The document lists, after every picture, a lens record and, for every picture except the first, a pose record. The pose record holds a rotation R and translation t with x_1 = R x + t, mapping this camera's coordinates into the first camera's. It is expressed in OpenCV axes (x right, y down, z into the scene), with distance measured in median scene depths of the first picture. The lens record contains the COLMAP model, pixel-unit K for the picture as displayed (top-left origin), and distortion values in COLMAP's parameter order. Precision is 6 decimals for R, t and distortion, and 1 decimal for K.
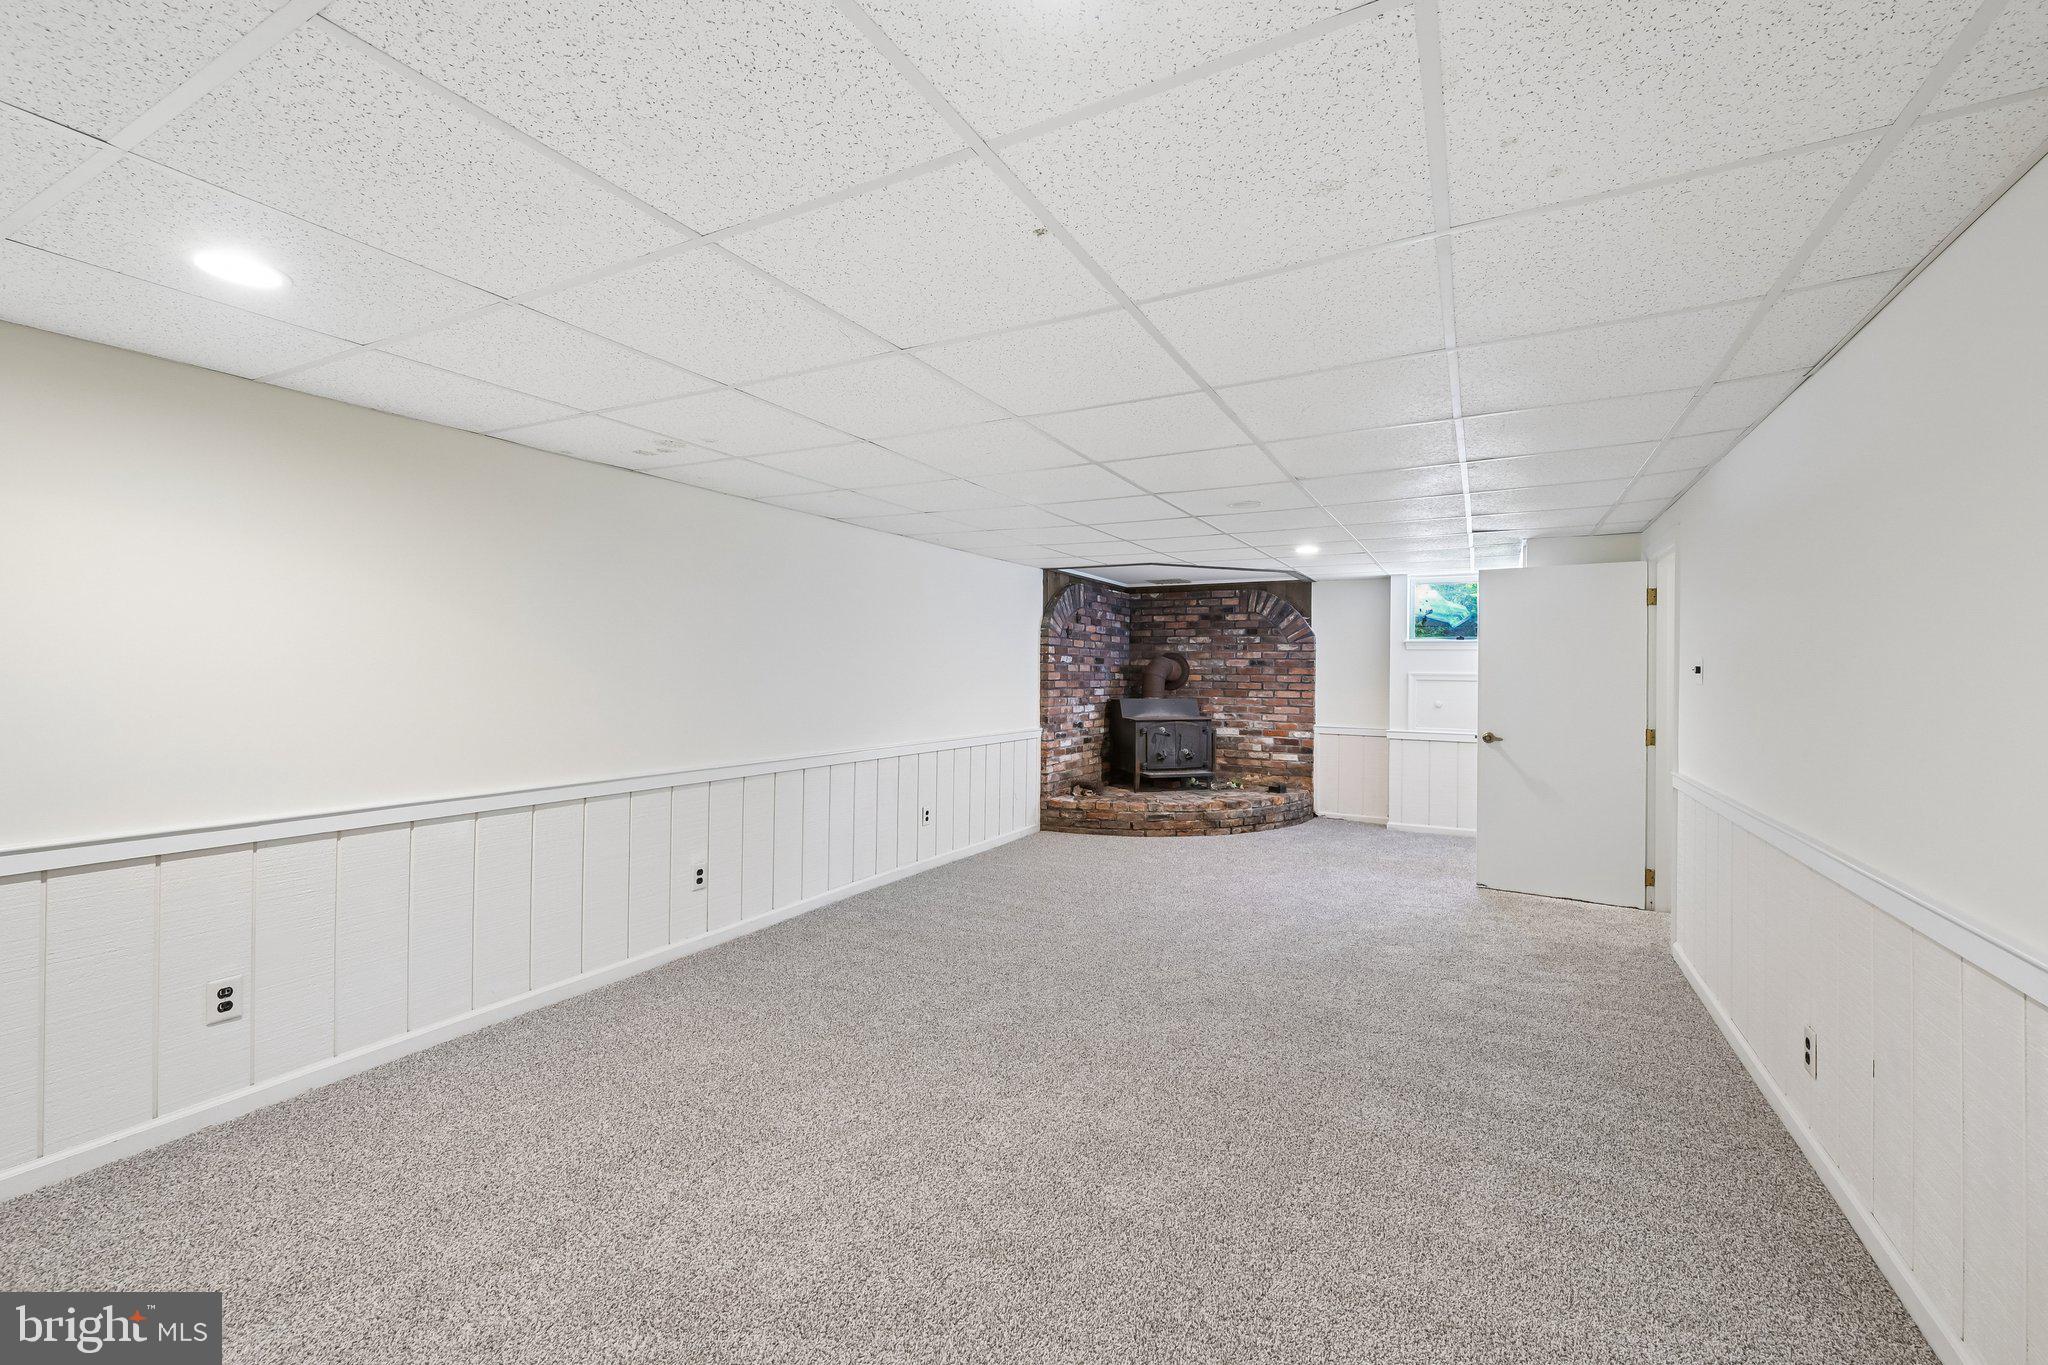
lens RADIAL K [[820.5, 0, 967.6], [0, 820.5, 668.5], [0, 0, 1]] dist [0.000437, 0.000789]
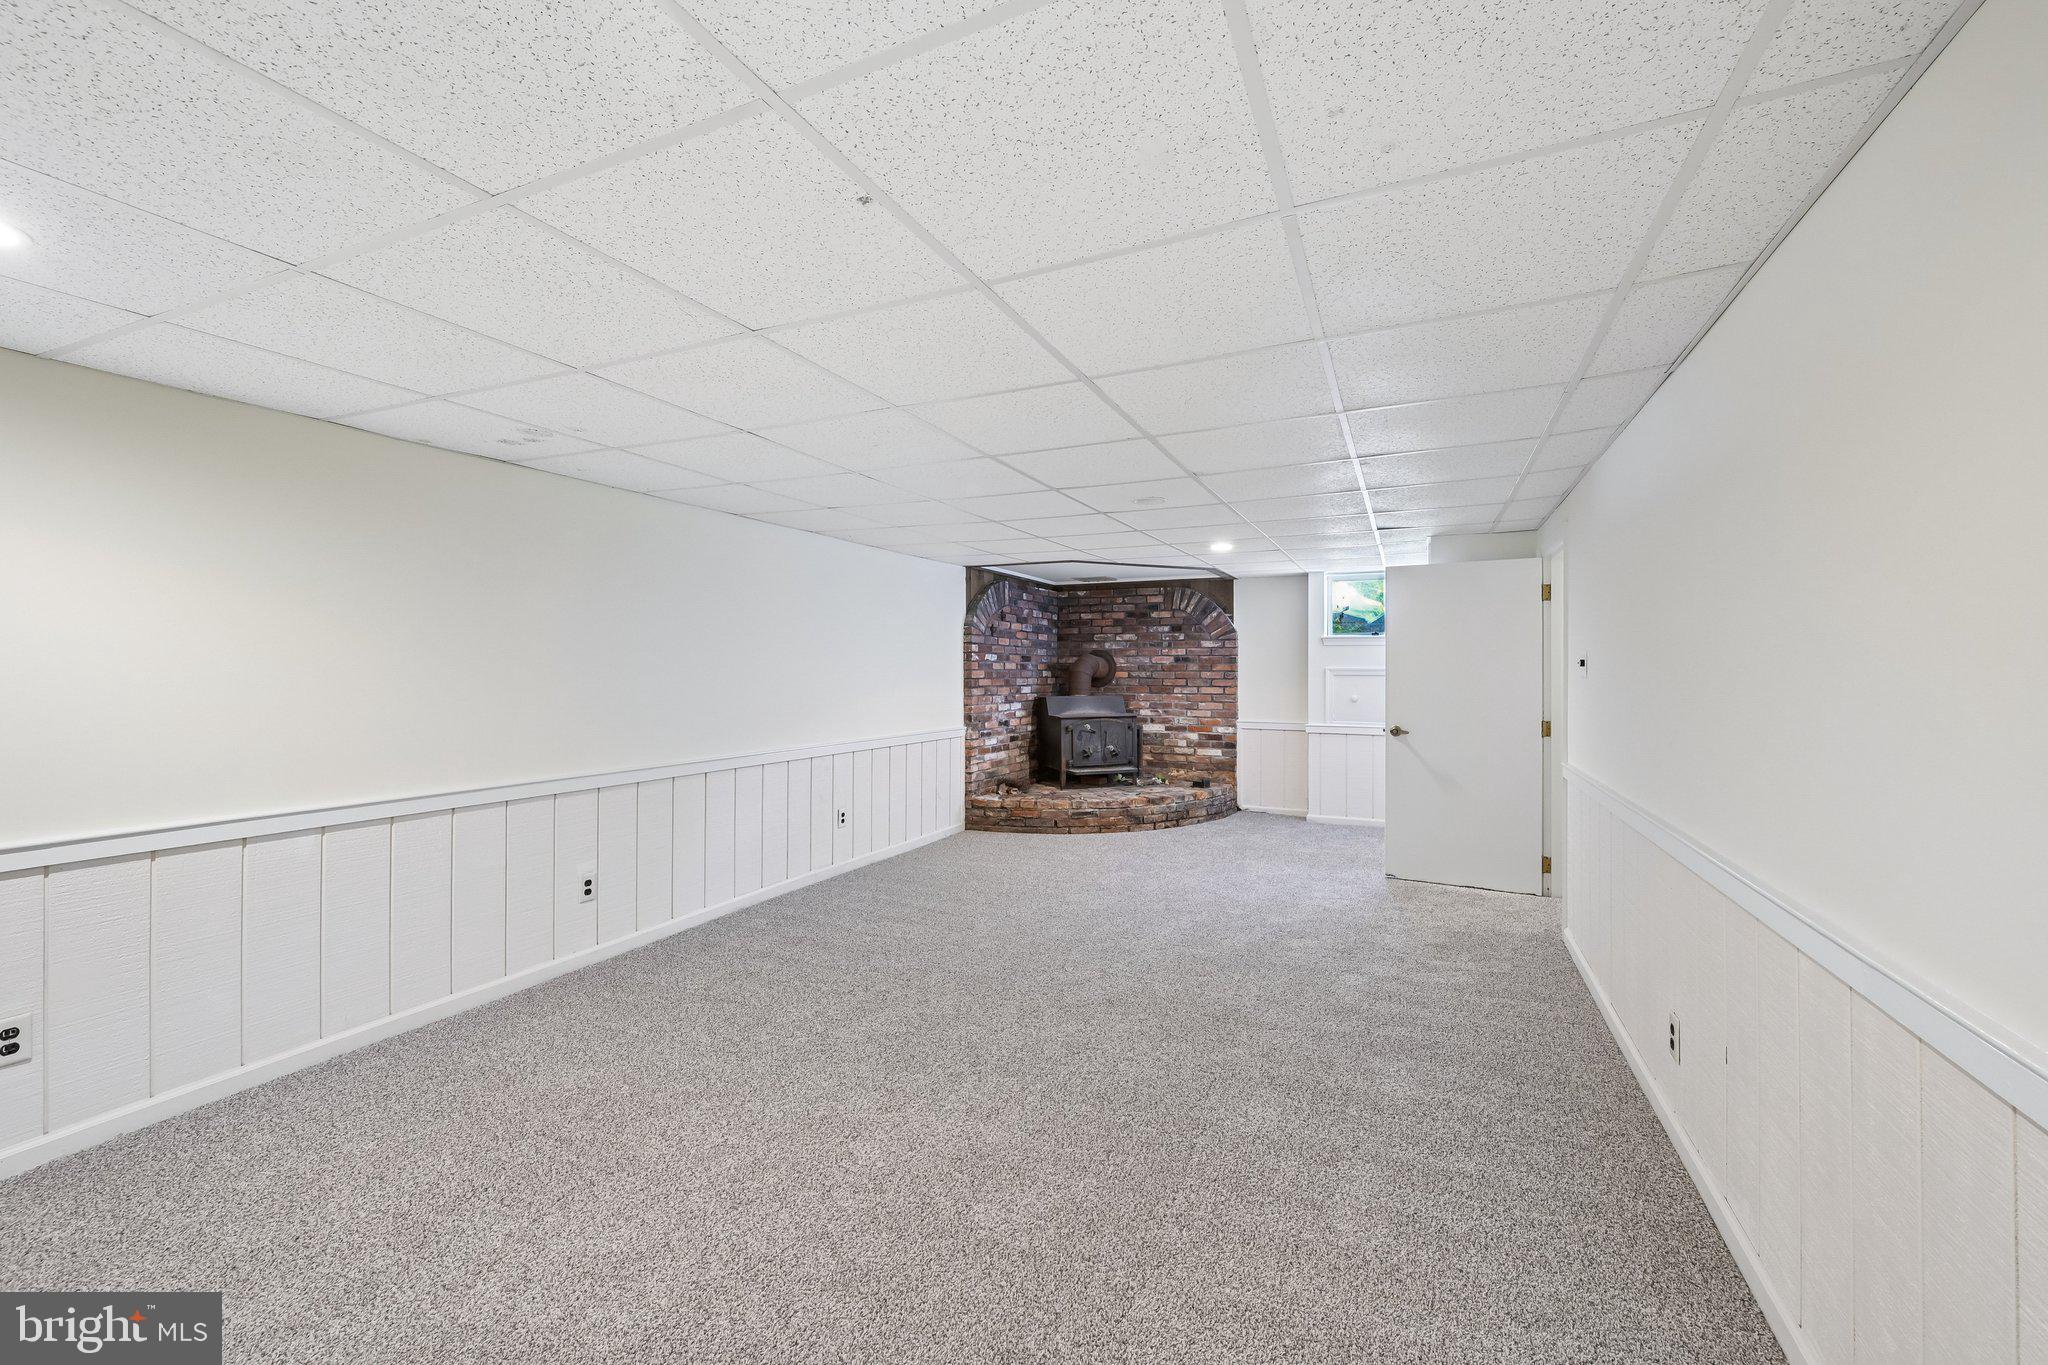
lens RADIAL K [[820.5, 0, 953.0], [0, 820.5, 669.2], [0, 0, 1]] dist [0.000437, 0.000789]
pose [[0.998344, -0.008522, 0.056898, 0.019187], [0.008378, 0.999961, 0.002758, -0.000009], [-0.056919, -0.002277, 0.998376, 0.008862]]
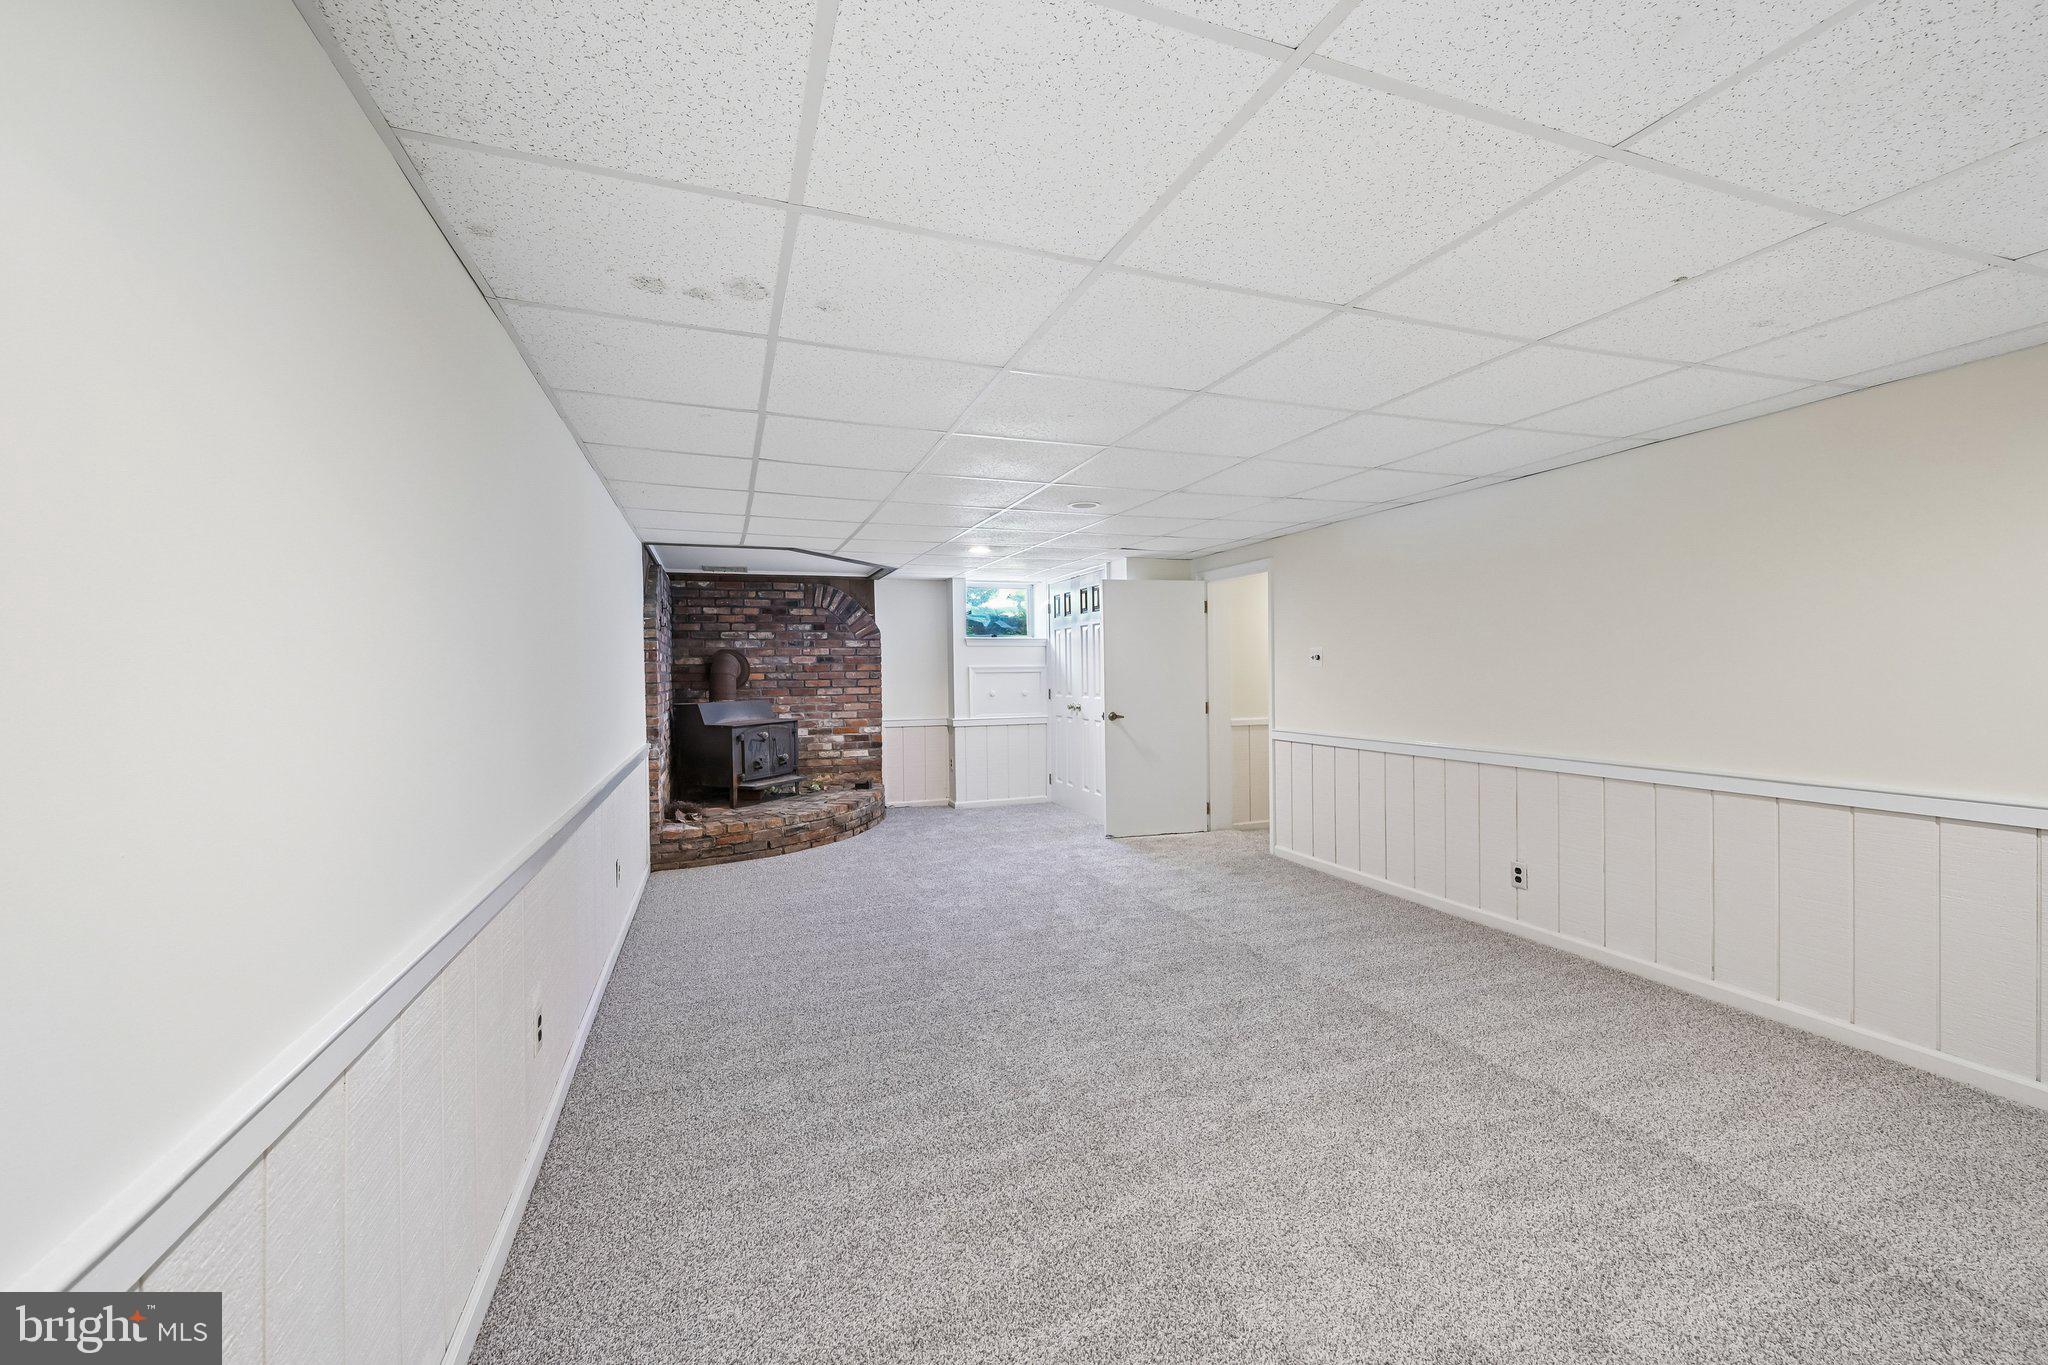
lens RADIAL K [[820.5, 0, 1129.5], [0, 820.5, 674.1], [0, 0, 1]] dist [0.000437, 0.000789]
pose [[0.652224, -0.025002, 0.757614, -0.206867], [0.018242, 0.999684, 0.017286, 0.000371], [-0.757807, 0.002547, 0.652474, 0.128183]]
